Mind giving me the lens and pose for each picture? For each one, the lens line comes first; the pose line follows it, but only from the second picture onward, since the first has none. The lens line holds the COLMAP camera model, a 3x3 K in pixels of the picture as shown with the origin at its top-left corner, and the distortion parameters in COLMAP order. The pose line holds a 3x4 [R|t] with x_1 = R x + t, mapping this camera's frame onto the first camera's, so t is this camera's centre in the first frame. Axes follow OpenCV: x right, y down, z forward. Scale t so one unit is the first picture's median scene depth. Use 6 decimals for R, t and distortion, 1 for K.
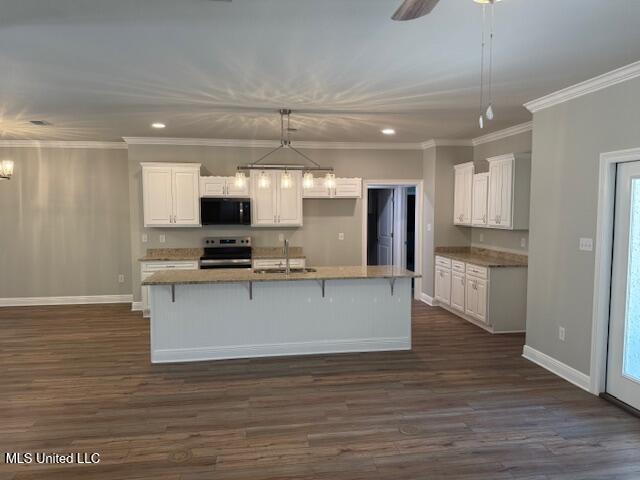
lens RADIAL K [[447.7, 0, 320.0], [0, 447.7, 240.0], [0, 0, 1]] dist [0.060424, -0.076295]
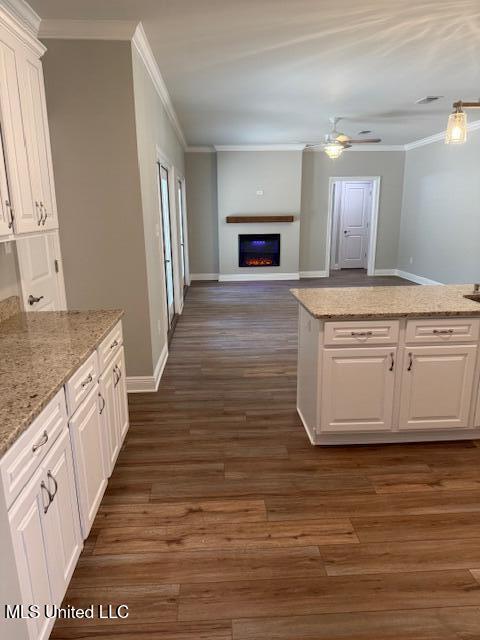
lens RADIAL K [[447.7, 0, 240.2], [0, 447.7, 327.2], [0, 0, 1]] dist [0.060424, -0.076295]
pose [[-0.996330, -0.012798, 0.084630, 0.199780], [0.014919, 0.947655, 0.318948, -0.070758], [-0.084282, 0.319040, -0.943986, 1.371309]]
